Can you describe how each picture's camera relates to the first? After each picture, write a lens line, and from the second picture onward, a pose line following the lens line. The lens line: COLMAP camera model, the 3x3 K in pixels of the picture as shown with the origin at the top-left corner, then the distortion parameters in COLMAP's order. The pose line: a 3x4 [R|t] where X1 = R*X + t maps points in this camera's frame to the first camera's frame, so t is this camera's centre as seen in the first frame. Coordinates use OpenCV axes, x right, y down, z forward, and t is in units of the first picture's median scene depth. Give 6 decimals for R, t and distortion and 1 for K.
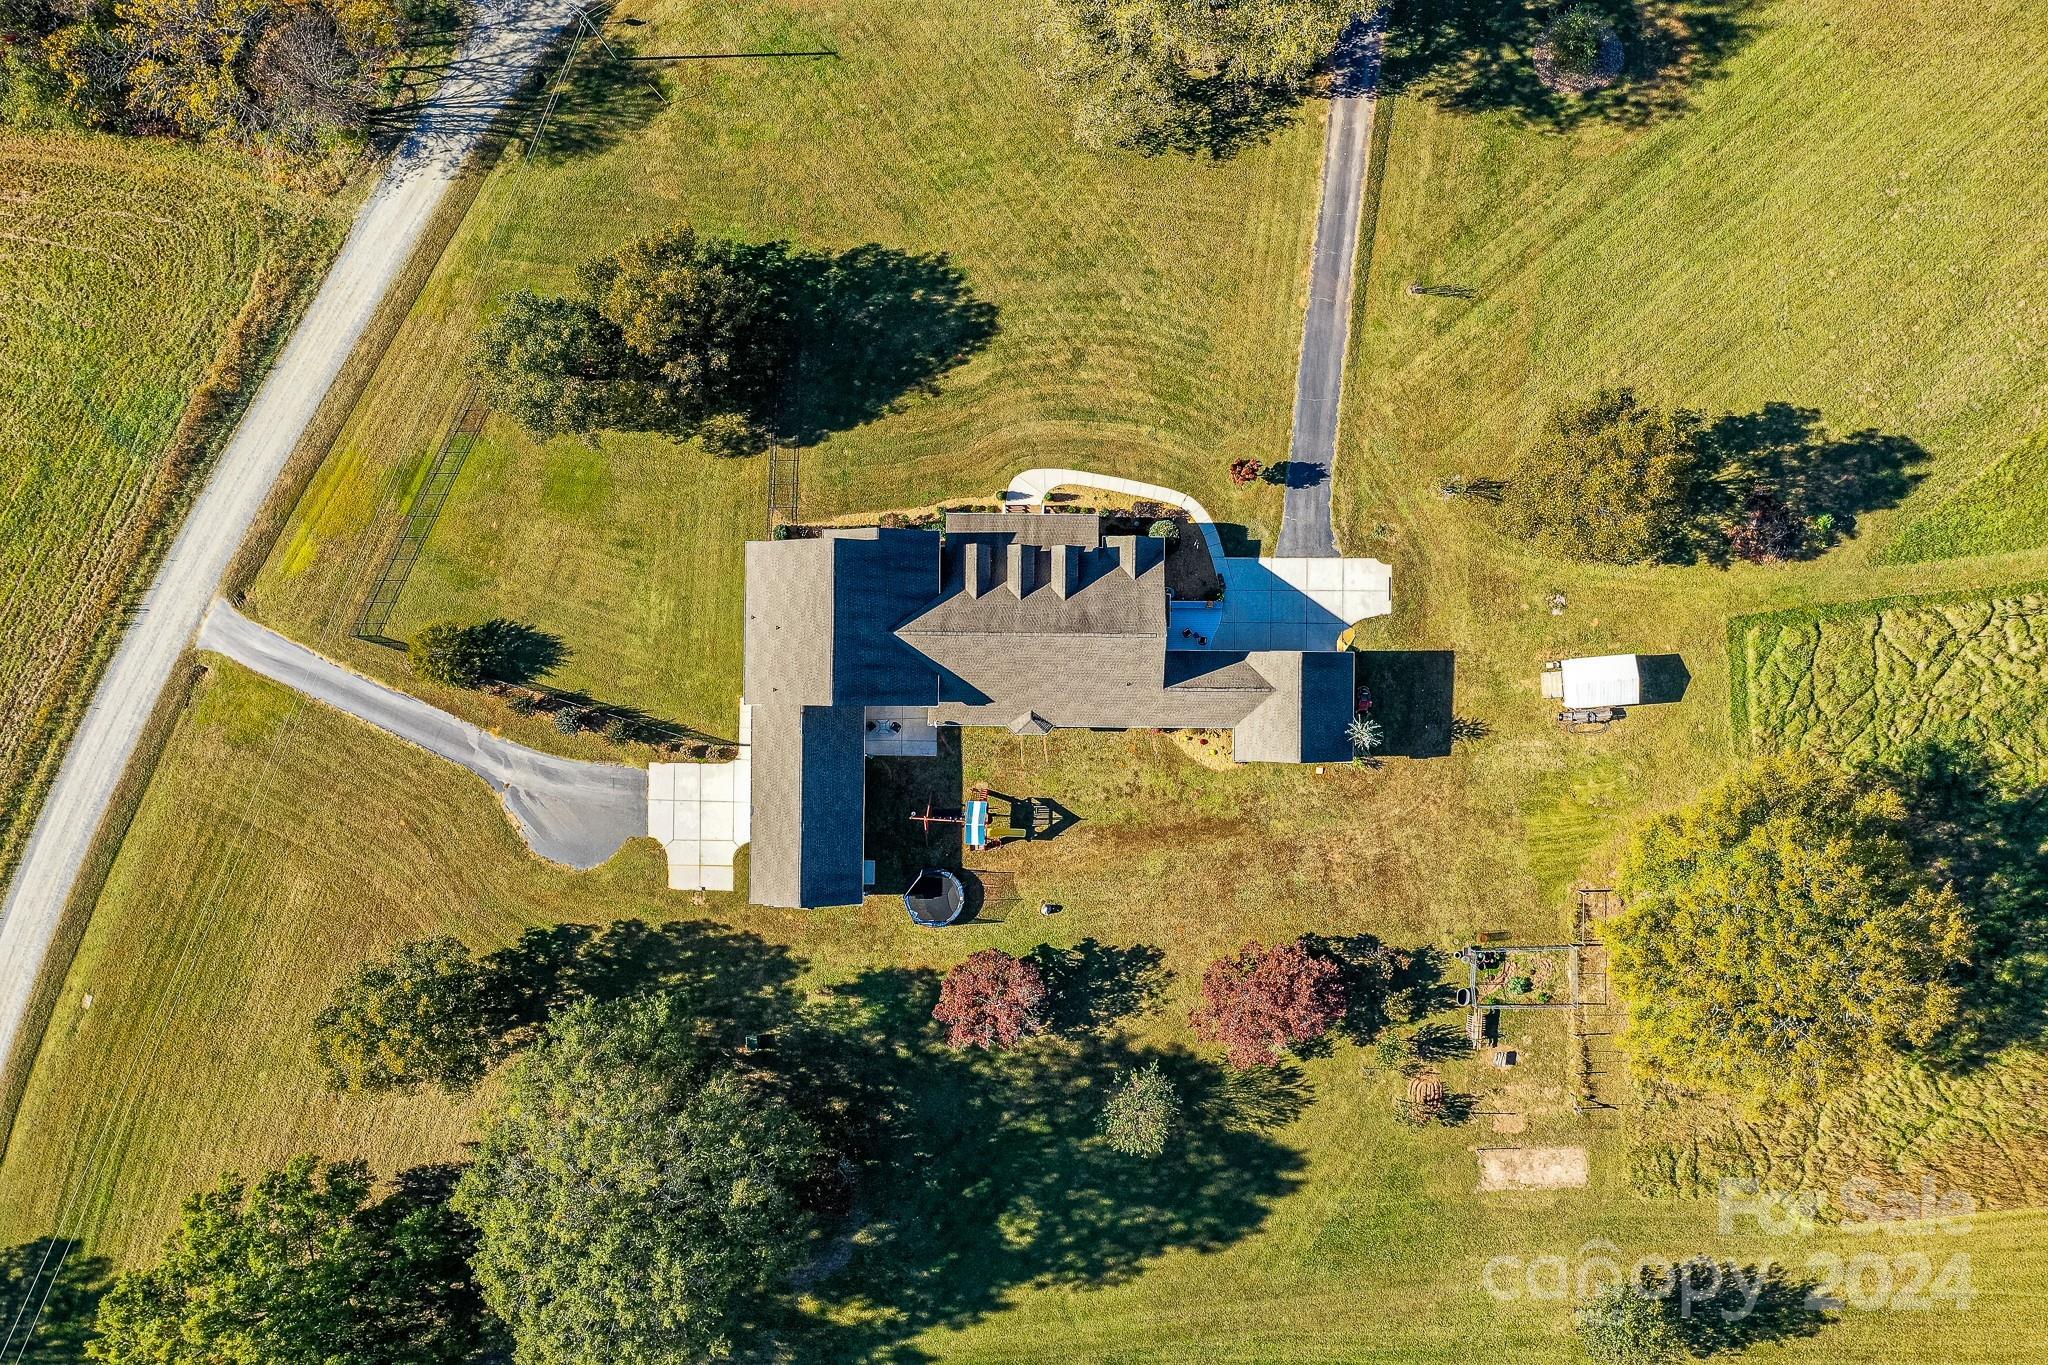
lens RADIAL K [[1634.5, 0, 1036.1], [0, 1634.5, 689.5], [0, 0, 1]] dist [0.005067, -0.008342]
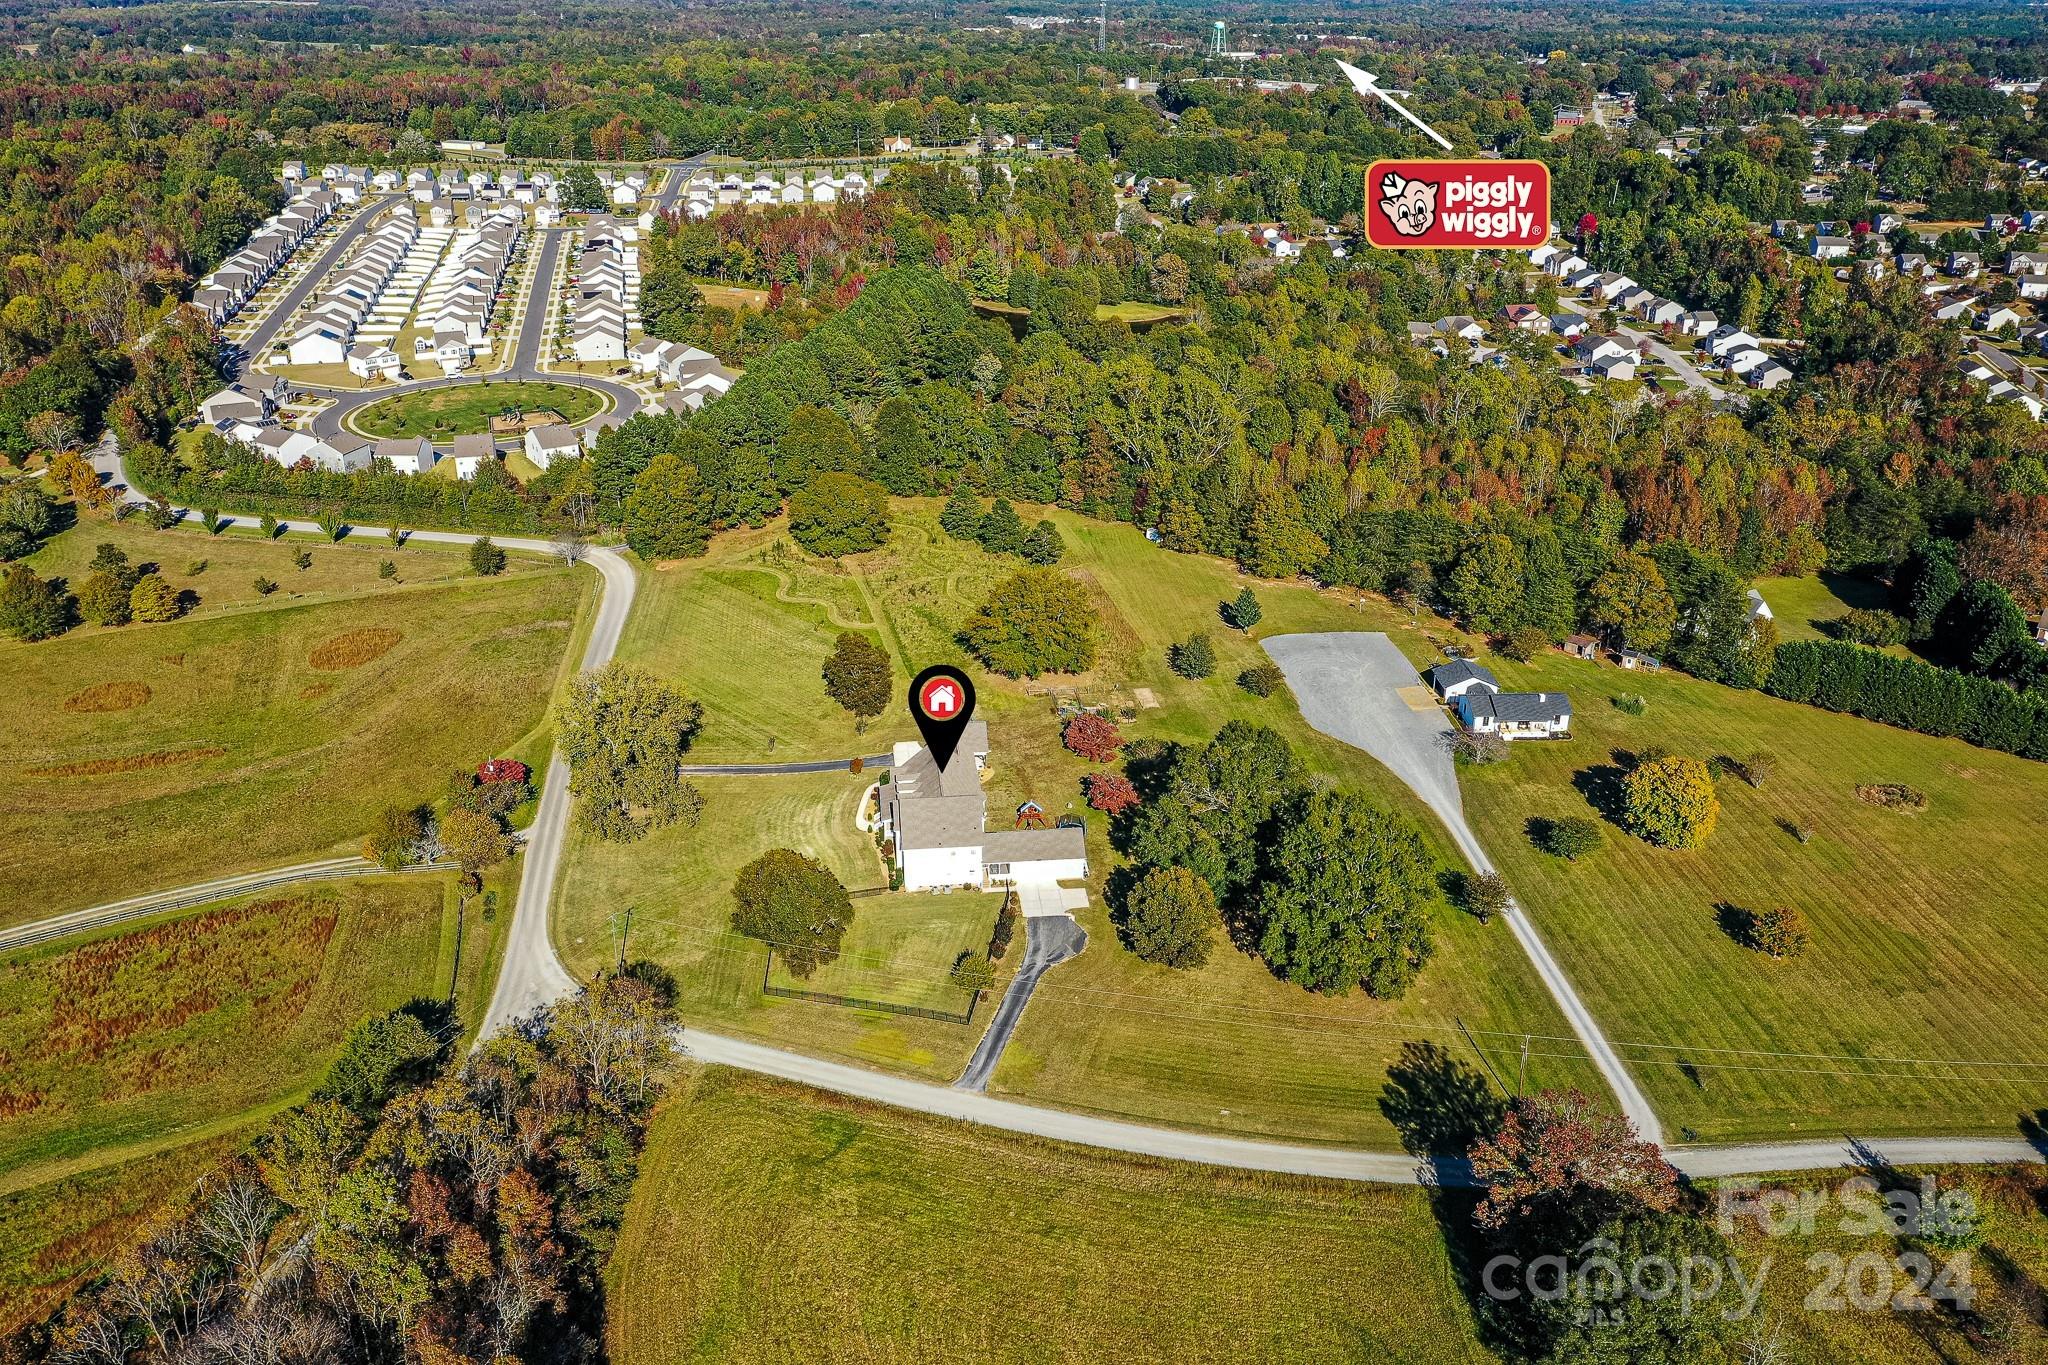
lens RADIAL K [[1634.5, 0, 1018.0], [0, 1634.5, 679.5], [0, 0, 1]] dist [0.005067, -0.008342]
pose [[-0.115447, -0.379376, 0.918012, -1.860945], [0.993288, -0.037493, 0.109419, -0.154316], [-0.007092, 0.924483, 0.381158, 0.059962]]
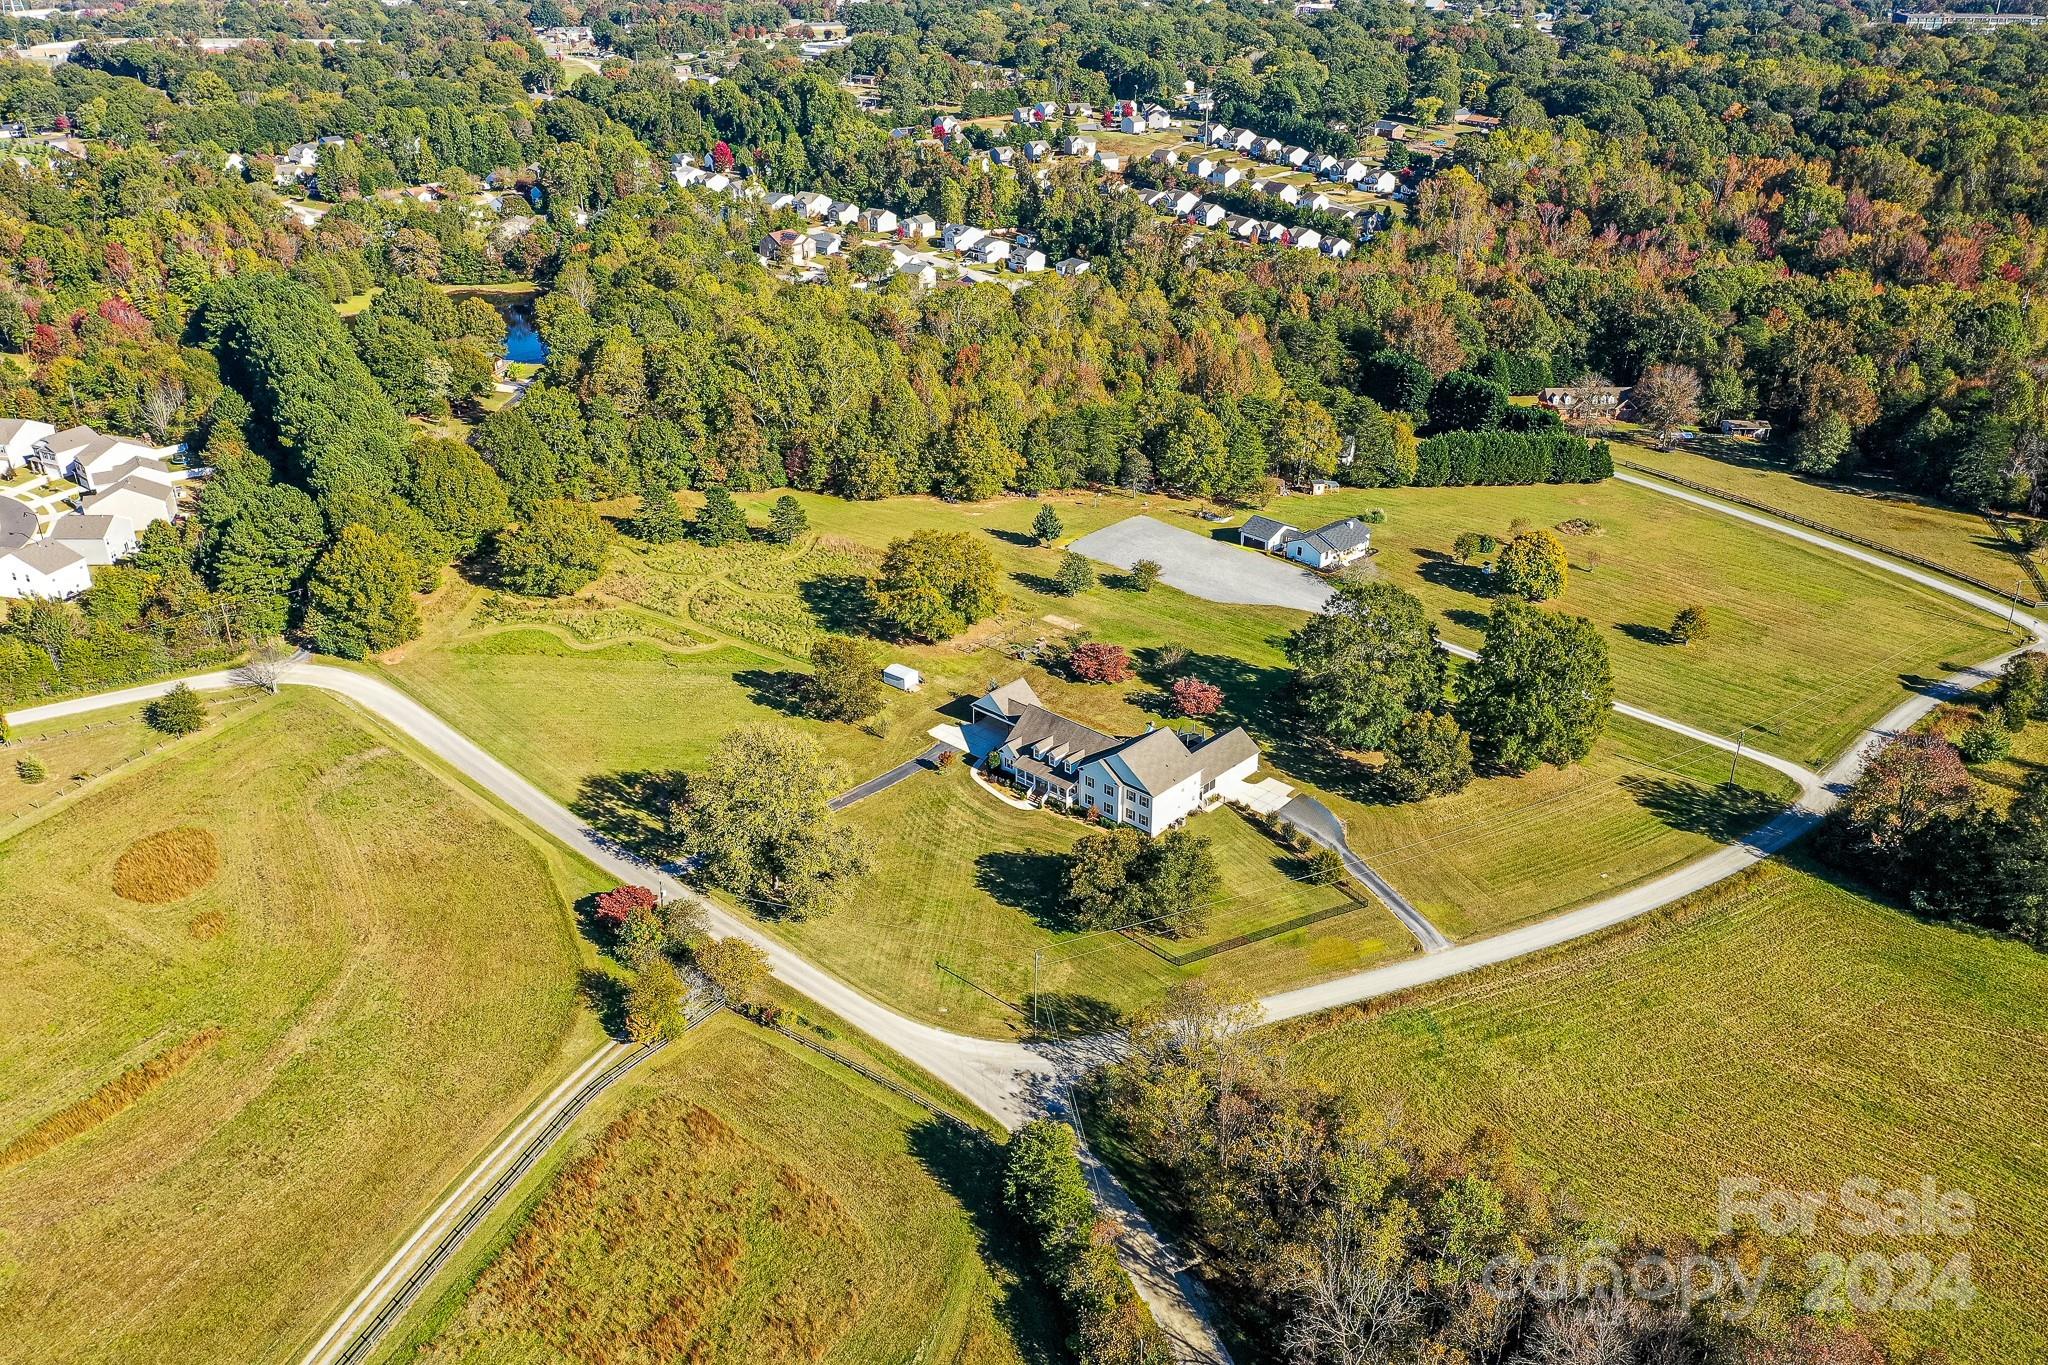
lens RADIAL K [[1634.5, 0, 1029.0], [0, 1634.5, 685.1], [0, 0, 1]] dist [0.005067, -0.008342]
pose [[-0.741507, -0.268253, 0.614985, -1.207192], [0.670674, -0.322367, 0.668038, -1.424023], [0.019048, 0.907810, 0.418948, 0.043879]]
